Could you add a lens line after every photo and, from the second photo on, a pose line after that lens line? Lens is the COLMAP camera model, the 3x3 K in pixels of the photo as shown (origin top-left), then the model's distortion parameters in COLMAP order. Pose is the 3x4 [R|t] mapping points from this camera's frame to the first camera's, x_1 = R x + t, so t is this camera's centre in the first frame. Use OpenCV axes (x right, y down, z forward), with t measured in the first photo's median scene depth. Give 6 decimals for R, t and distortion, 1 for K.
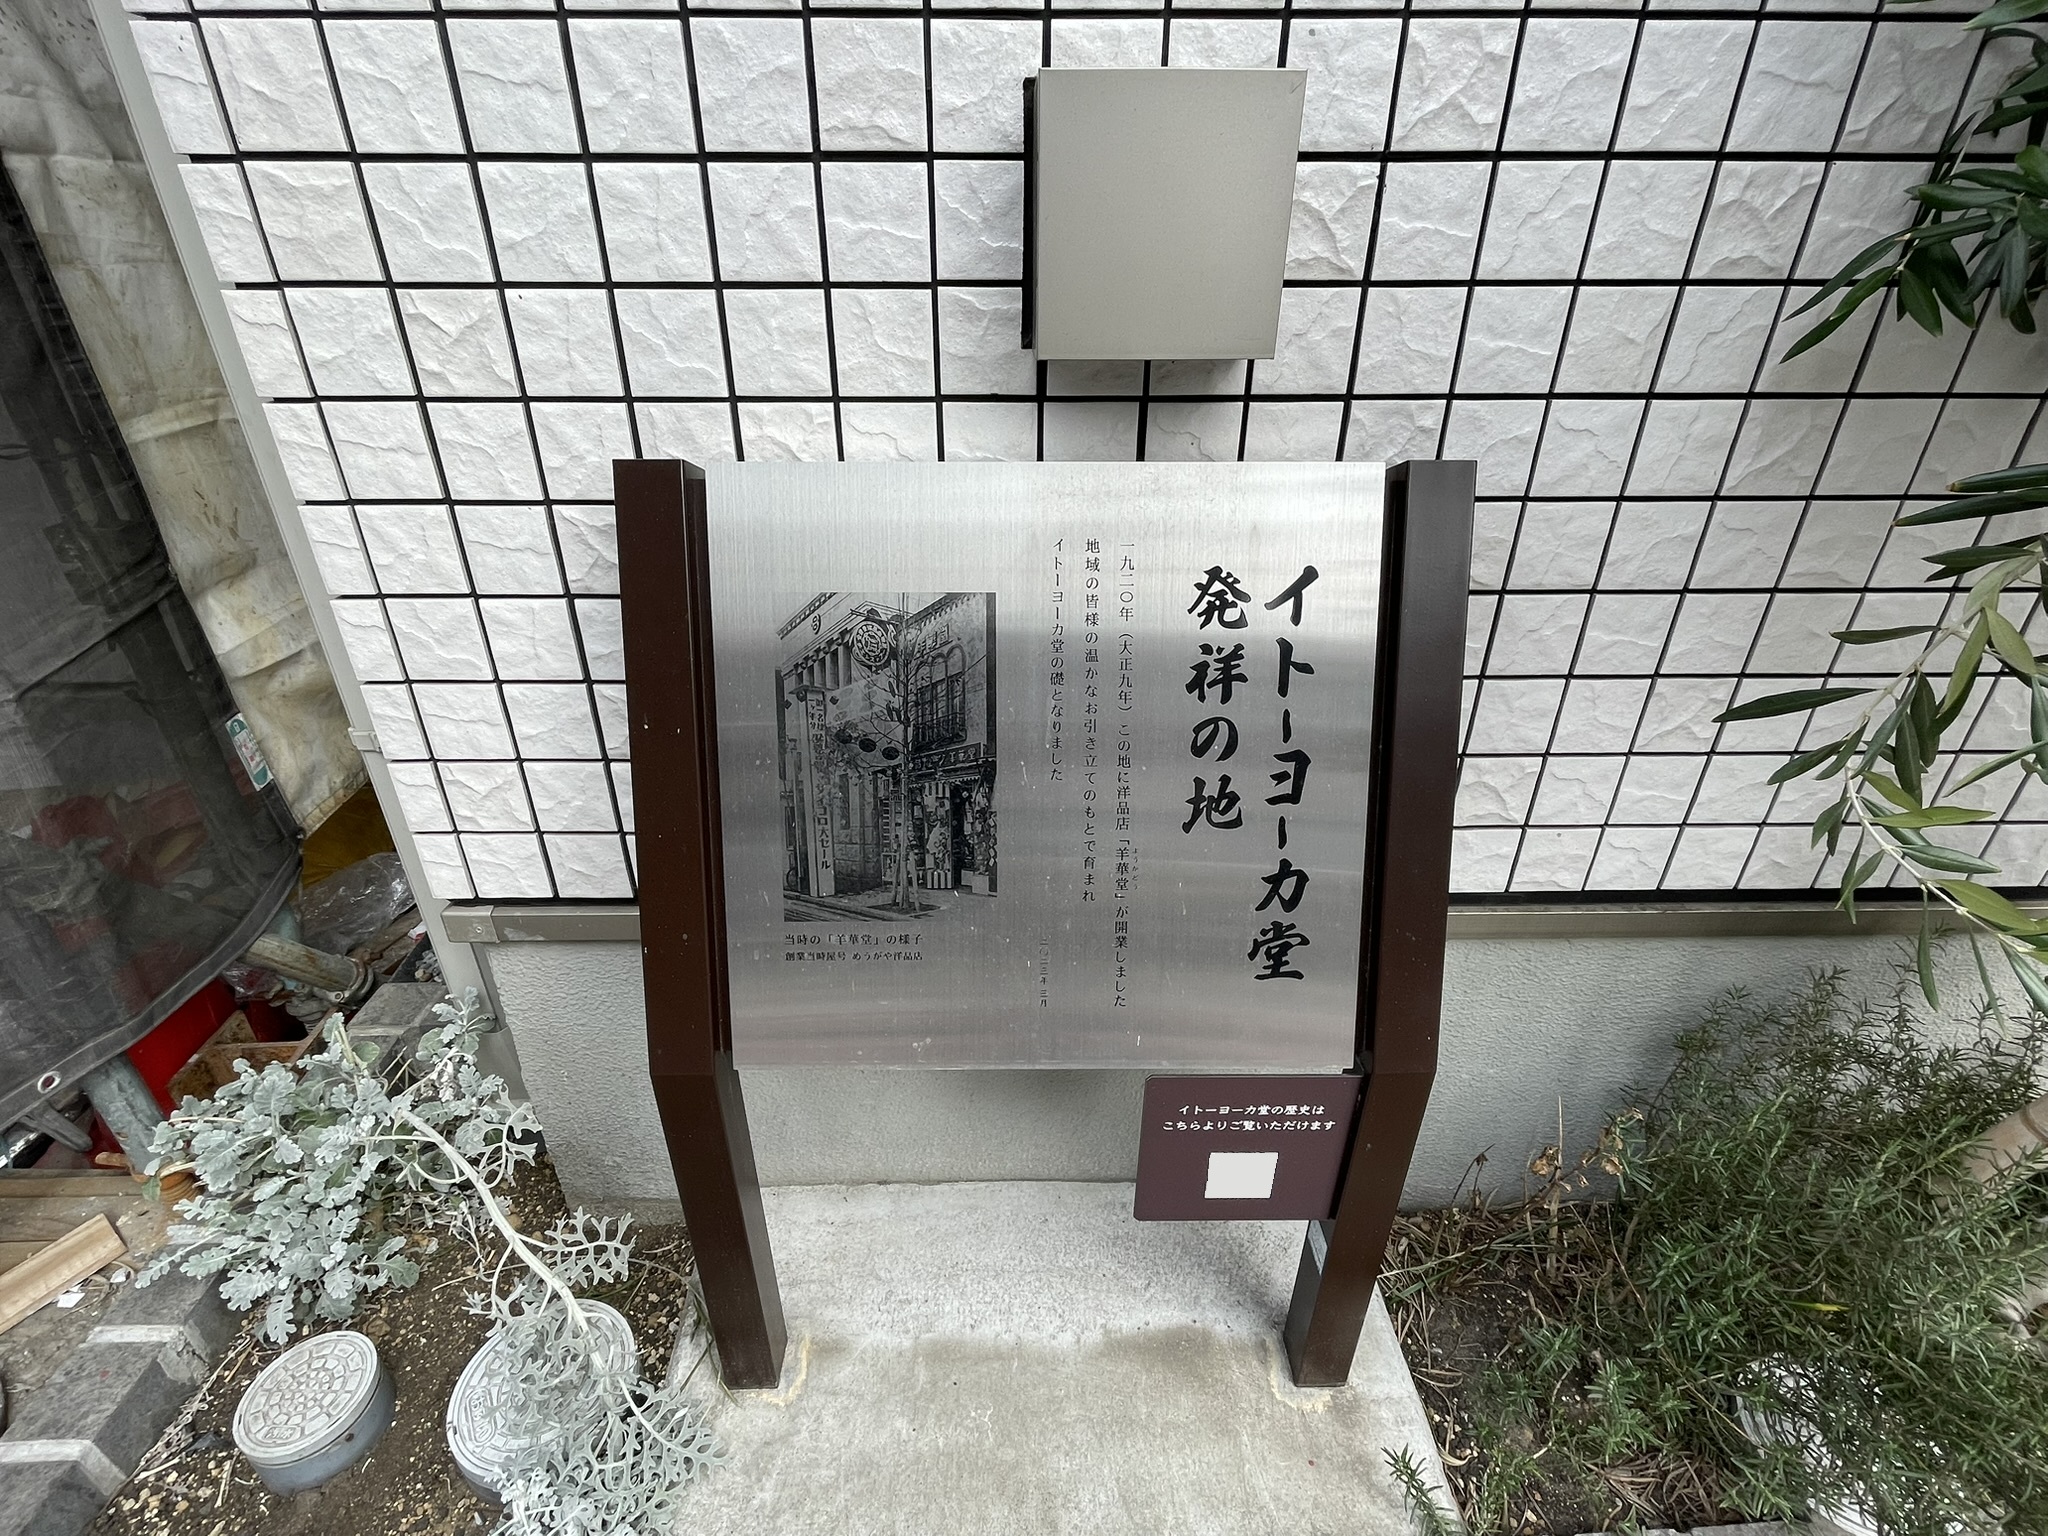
lens RADIAL K [[944.1, 0, 1023.0], [0, 944.1, 762.7], [0, 0, 1]] dist [-0.001168, -0.000301]
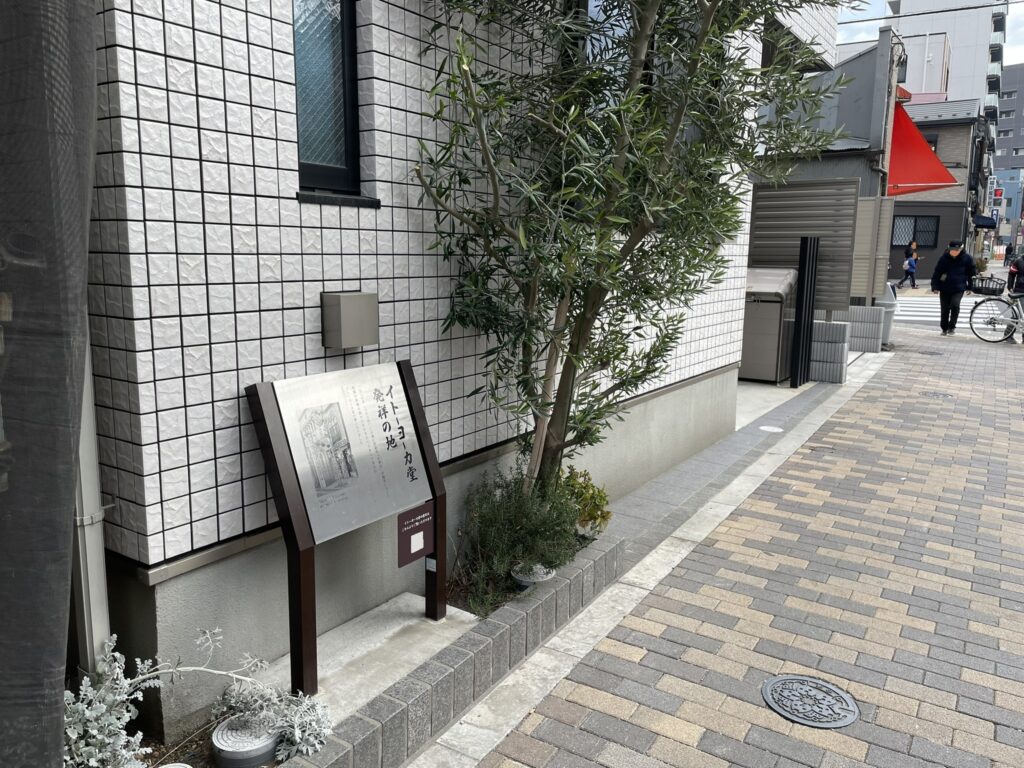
lens RADIAL K [[777.6, 0, 516.2], [0, 777.6, 384.8], [0, 0, 1]] dist [0.120645, -0.179785]
pose [[0.560358, -0.136312, 0.816957, -2.289236], [0.379943, 0.918765, -0.107308, 0.395172], [-0.735963, 0.370528, 0.566628, -1.465667]]
